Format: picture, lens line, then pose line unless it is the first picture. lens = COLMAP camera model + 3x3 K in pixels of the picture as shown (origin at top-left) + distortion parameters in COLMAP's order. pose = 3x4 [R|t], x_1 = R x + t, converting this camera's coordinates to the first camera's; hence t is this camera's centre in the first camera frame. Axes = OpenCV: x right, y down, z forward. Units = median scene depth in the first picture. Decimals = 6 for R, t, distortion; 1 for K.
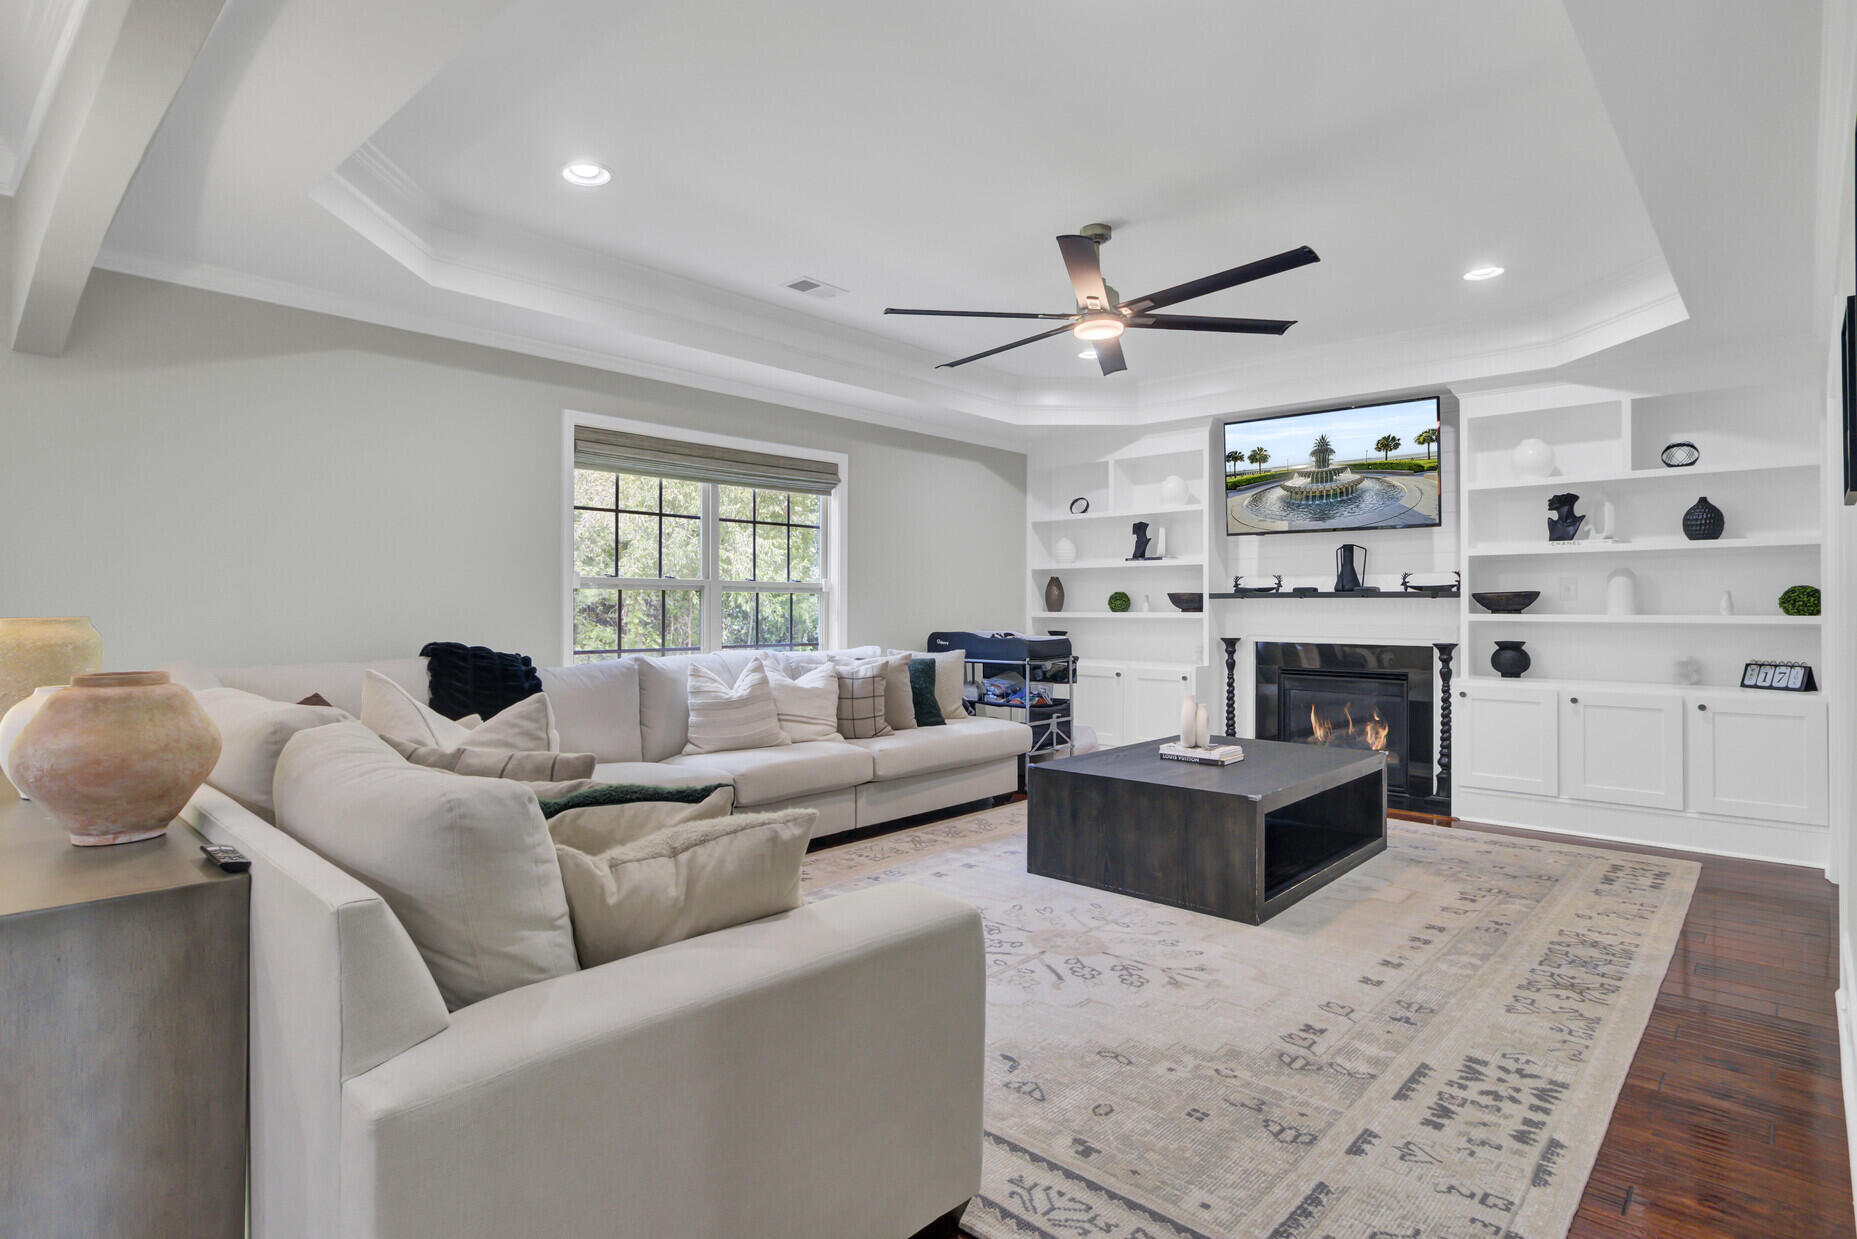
lens RADIAL K [[960.9, 0, 914.8], [0, 960.9, 591.3], [0, 0, 1]] dist [0.002237, -0.000124]
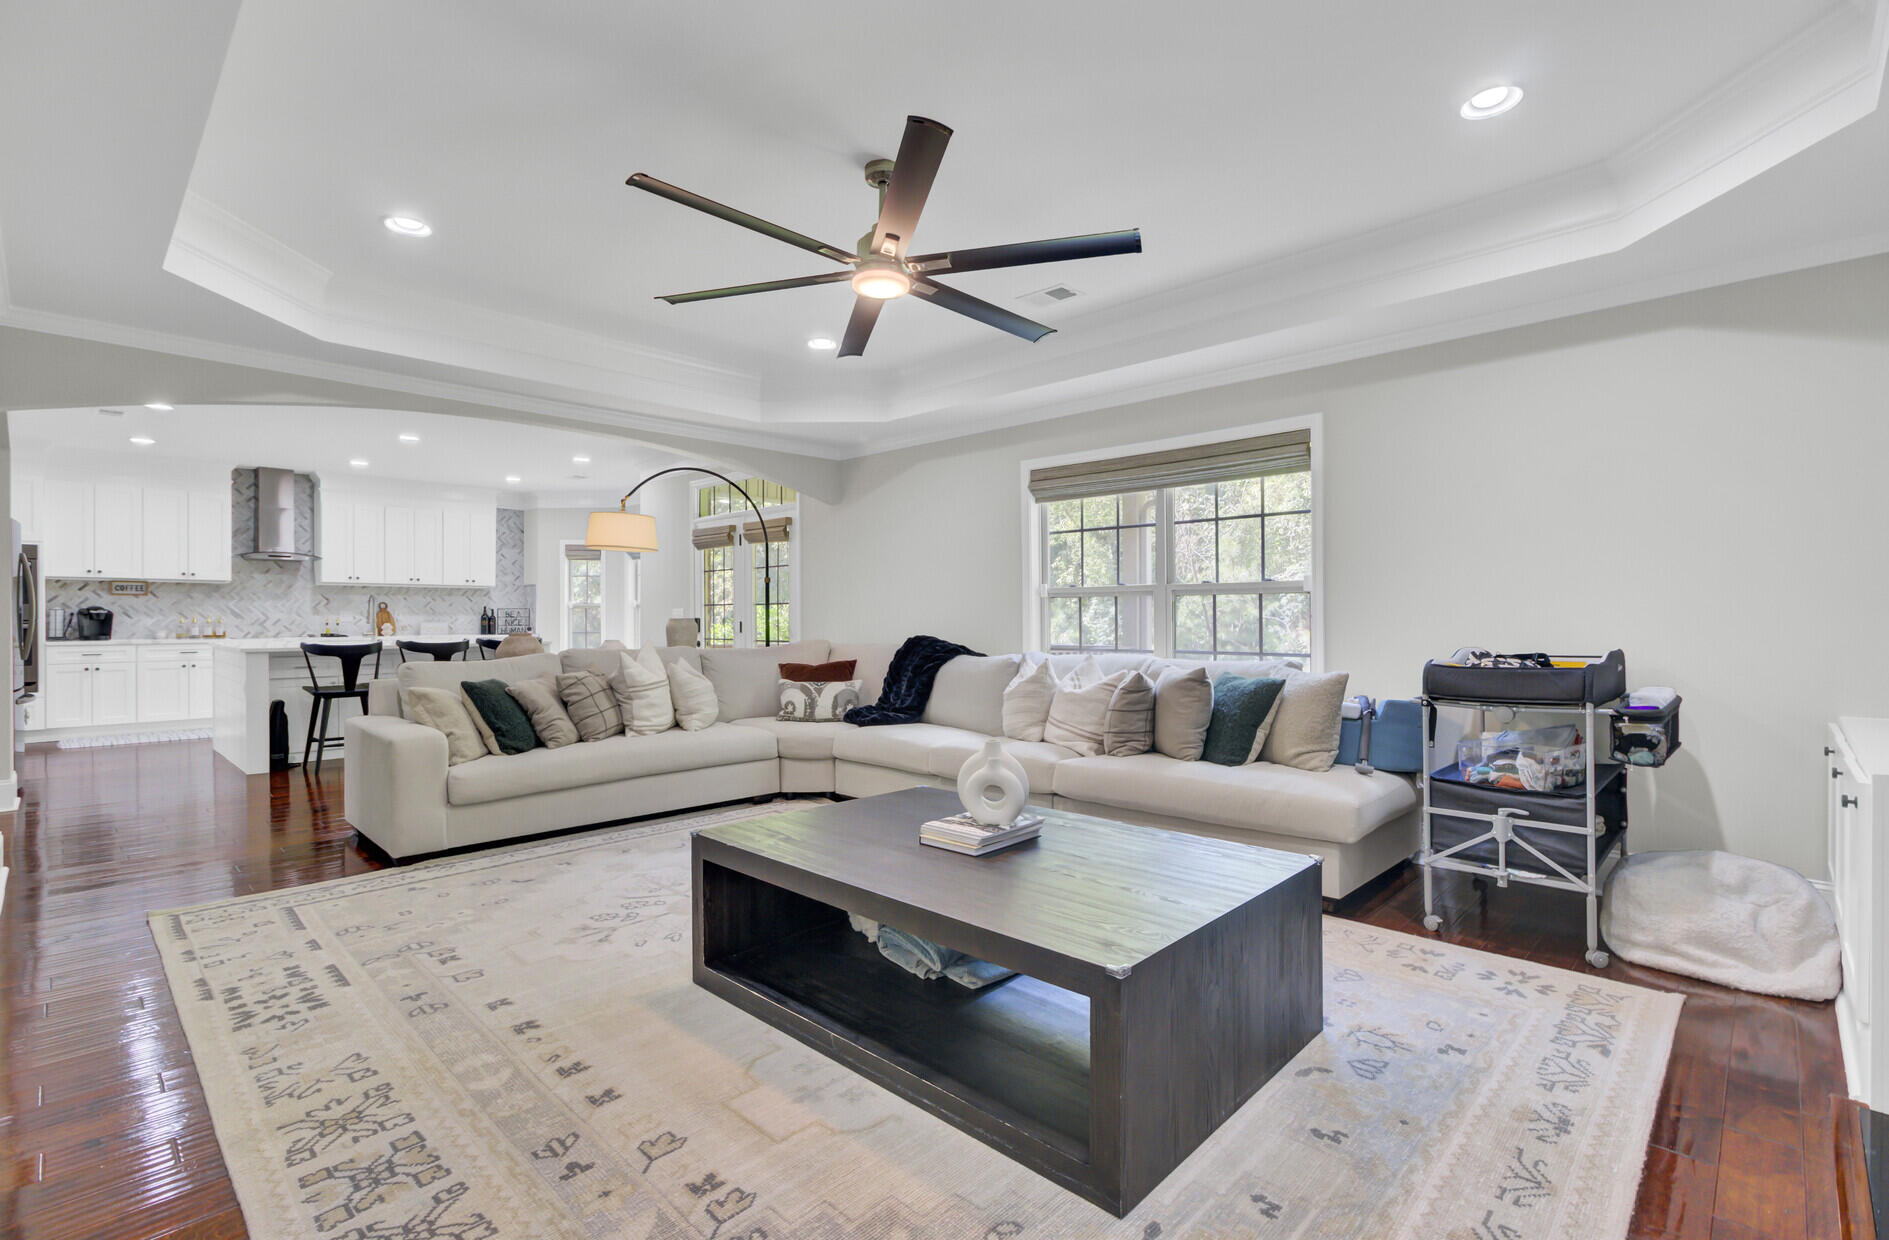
lens RADIAL K [[871.0, 0, 944.2], [0, 871.0, 605.0], [0, 0, 1]] dist [-0.002639, 0.000961]
pose [[-0.027853, -0.014123, -0.999512, 0.725197], [0.020369, 0.999685, -0.014693, 0.019600], [0.999404, -0.020768, -0.027556, 0.806134]]
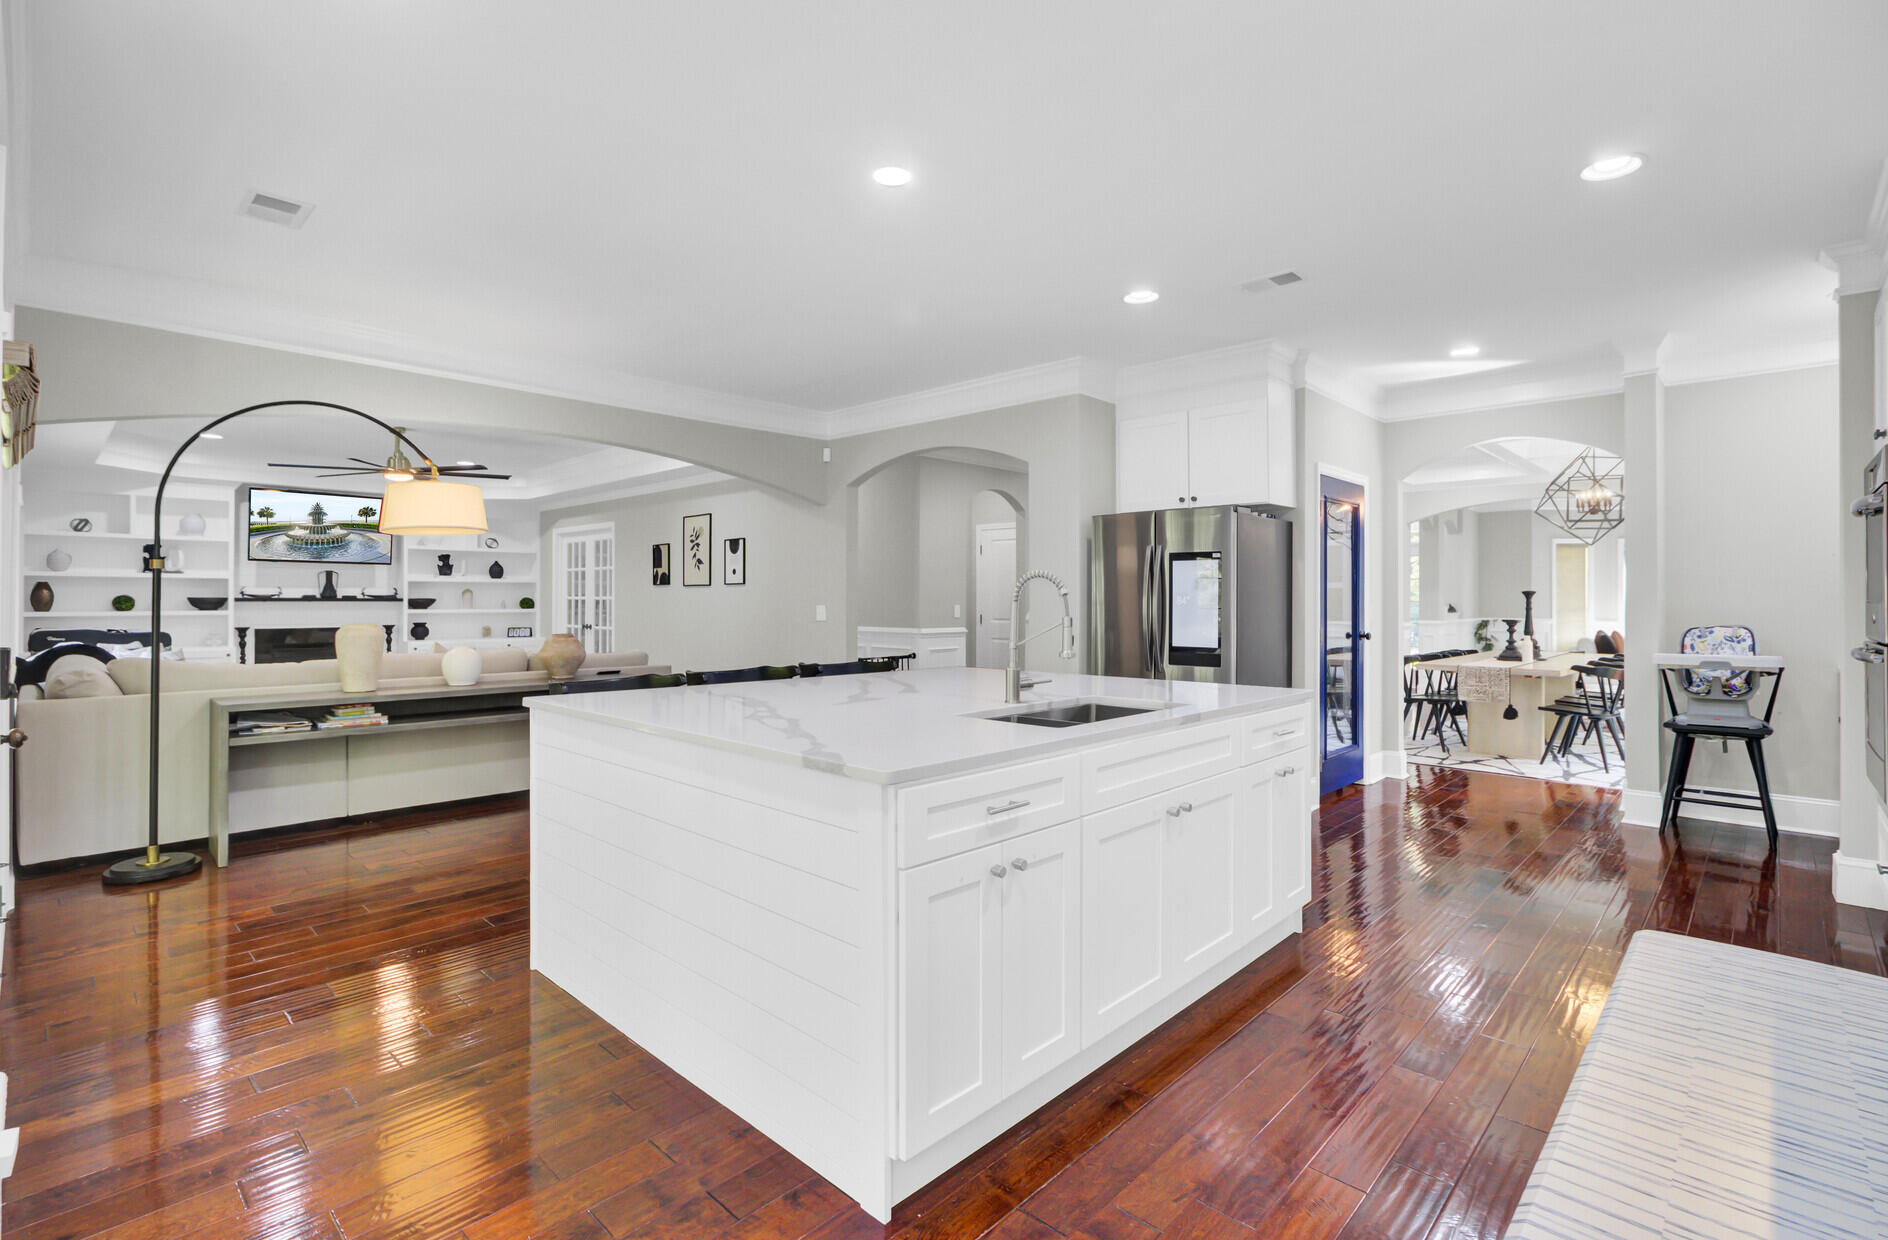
lens RADIAL K [[872.6, 0, 938.4], [0, 872.6, 587.1], [0, 0, 1]] dist [-0.032649, 0.027206]
pose [[0.020130, 0.012233, 0.999723, -1.248875], [-0.019313, 0.999743, -0.011844, -0.024483], [-0.999611, -0.019070, 0.020361, -0.156637]]
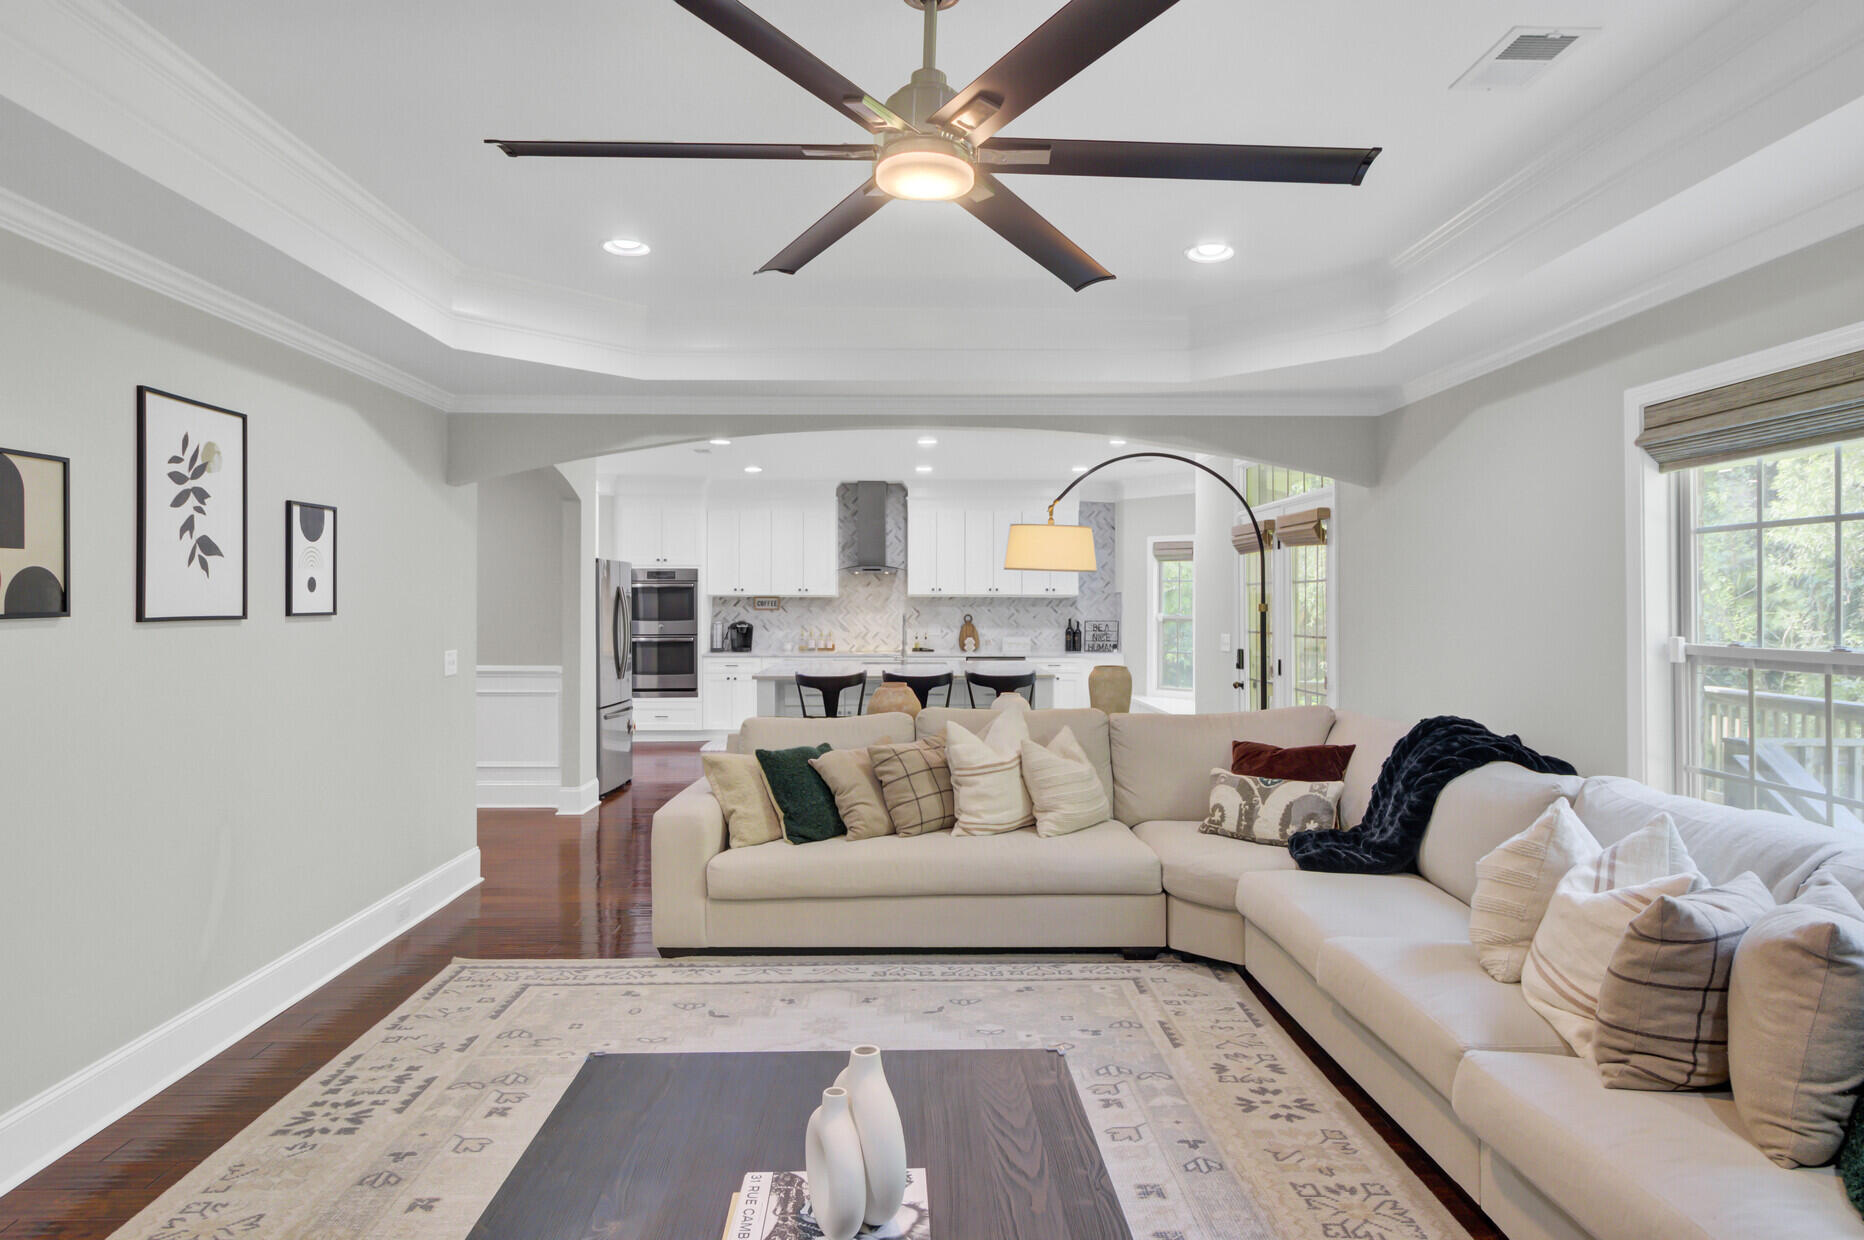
lens RADIAL K [[1083.0, 0, 926.5], [0, 1083.0, 601.0], [0, 0, 1]] dist [-0.001009, -0.000669]
pose [[-0.721046, -0.003635, -0.692878, 0.432415], [0.010000, 0.999827, -0.015653, -0.033971], [0.692815, -0.018216, -0.720885, 1.052372]]
